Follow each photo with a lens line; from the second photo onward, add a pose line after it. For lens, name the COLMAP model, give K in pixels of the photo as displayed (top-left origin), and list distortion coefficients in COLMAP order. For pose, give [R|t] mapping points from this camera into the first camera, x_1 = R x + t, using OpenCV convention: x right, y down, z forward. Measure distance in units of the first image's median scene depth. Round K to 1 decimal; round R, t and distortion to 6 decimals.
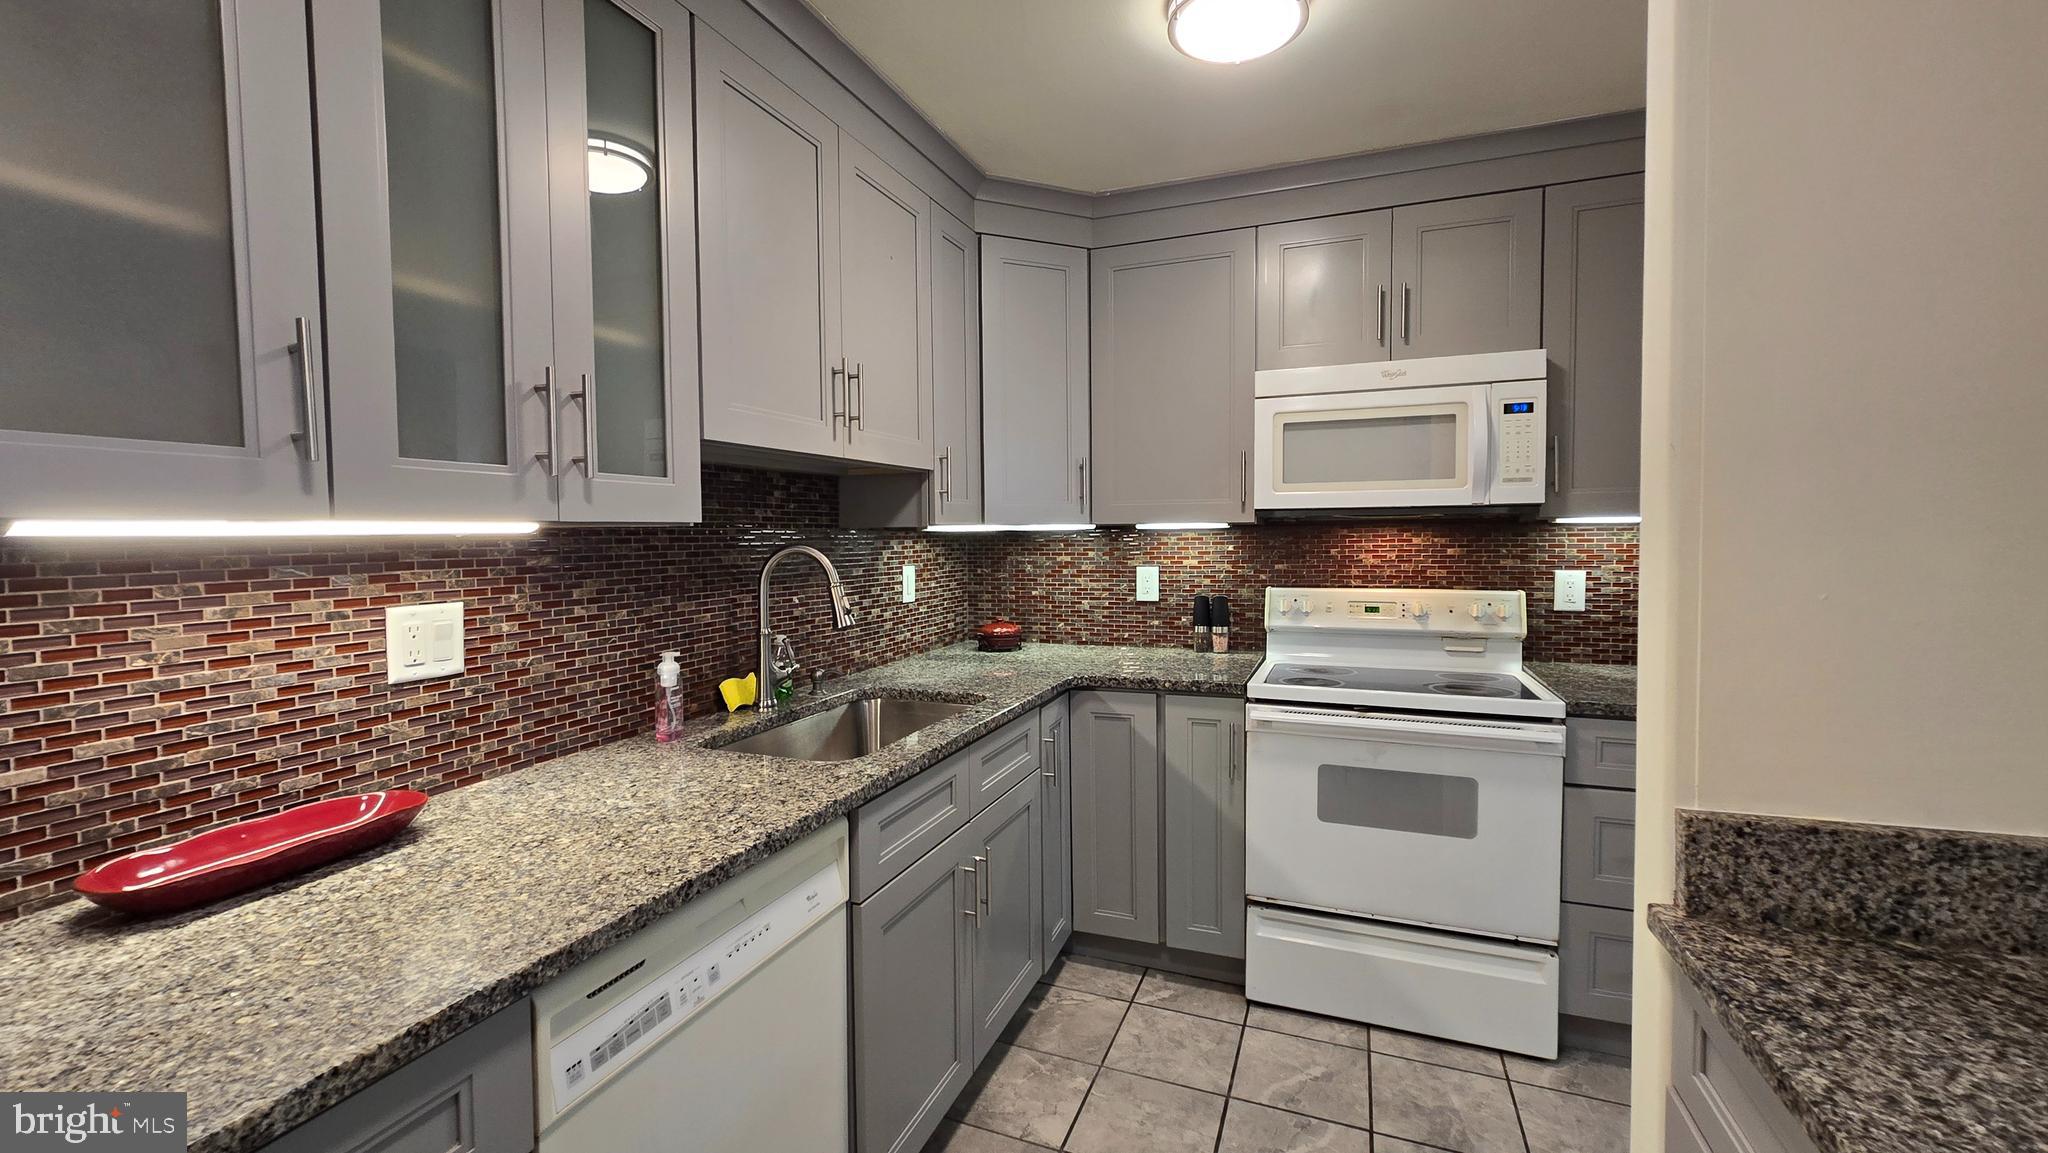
lens RADIAL K [[840.4, 0, 1012.9], [0, 840.4, 563.9], [0, 0, 1]] dist [-0.001697, 0.000565]
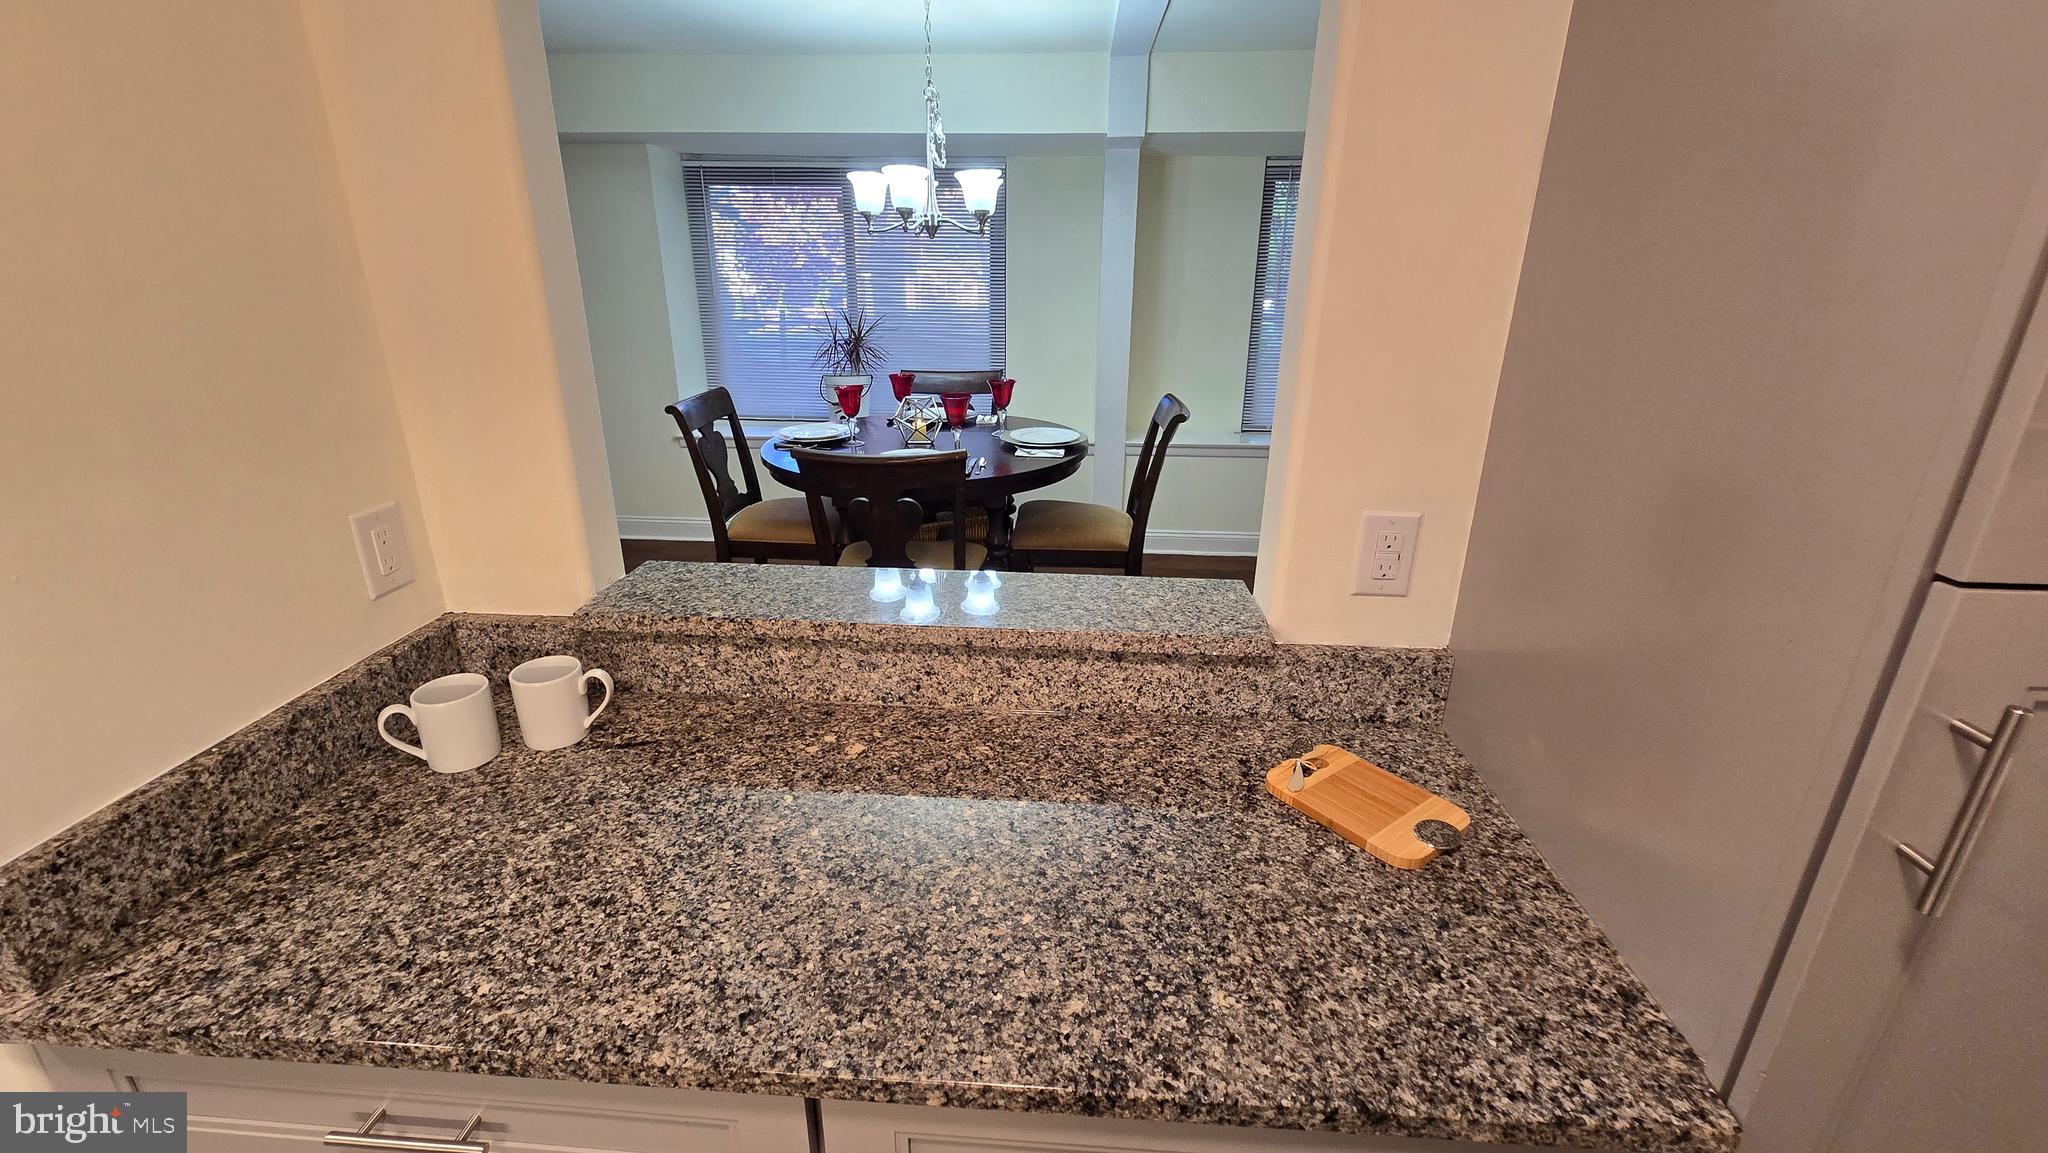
lens RADIAL K [[840.4, 0, 1018.7], [0, 840.4, 571.9], [0, 0, 1]] dist [-0.001697, 0.000565]
pose [[-0.297974, -0.317921, 0.900077, -0.069501], [0.041493, 0.937704, 0.344948, -0.171898], [-0.953672, 0.140132, -0.266220, 0.214137]]
